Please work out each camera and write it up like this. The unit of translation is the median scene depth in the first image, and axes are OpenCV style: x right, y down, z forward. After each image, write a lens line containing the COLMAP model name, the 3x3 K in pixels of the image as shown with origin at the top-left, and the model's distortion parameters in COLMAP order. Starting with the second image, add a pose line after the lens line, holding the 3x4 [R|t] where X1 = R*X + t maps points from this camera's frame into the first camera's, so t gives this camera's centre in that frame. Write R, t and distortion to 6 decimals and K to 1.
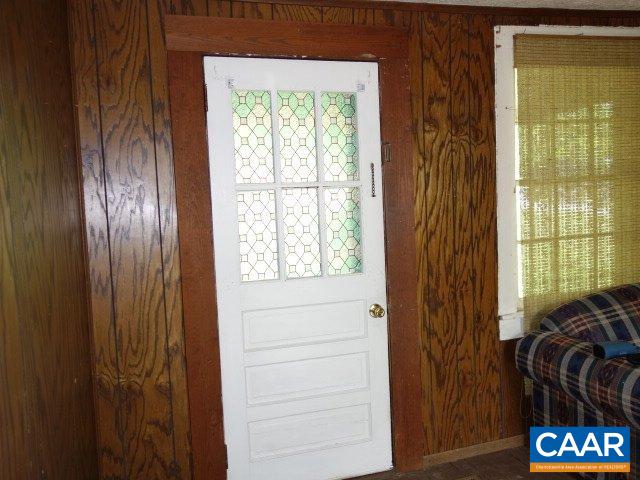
lens RADIAL K [[567.2, 0, 319.6], [0, 567.2, 241.2], [0, 0, 1]] dist [0.007985, -0.007840]
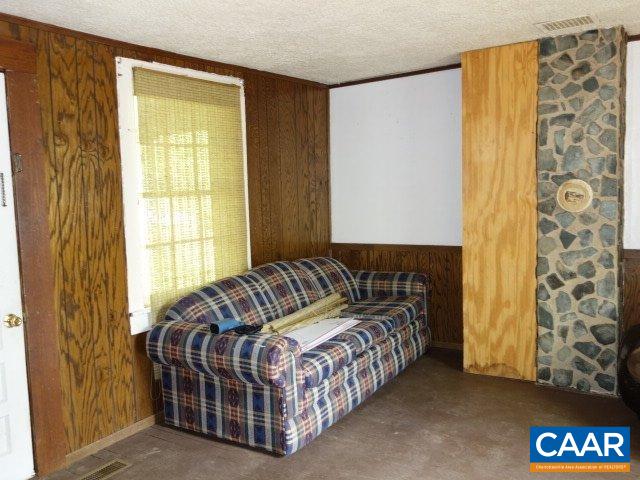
lens RADIAL K [[567.2, 0, 320.6], [0, 567.2, 239.9], [0, 0, 1]] dist [0.007985, -0.007840]
pose [[0.768374, -0.031065, 0.639247, -0.112487], [0.046982, 0.998864, -0.007931, 0.013714], [-0.638275, 0.036127, 0.768960, -0.116084]]
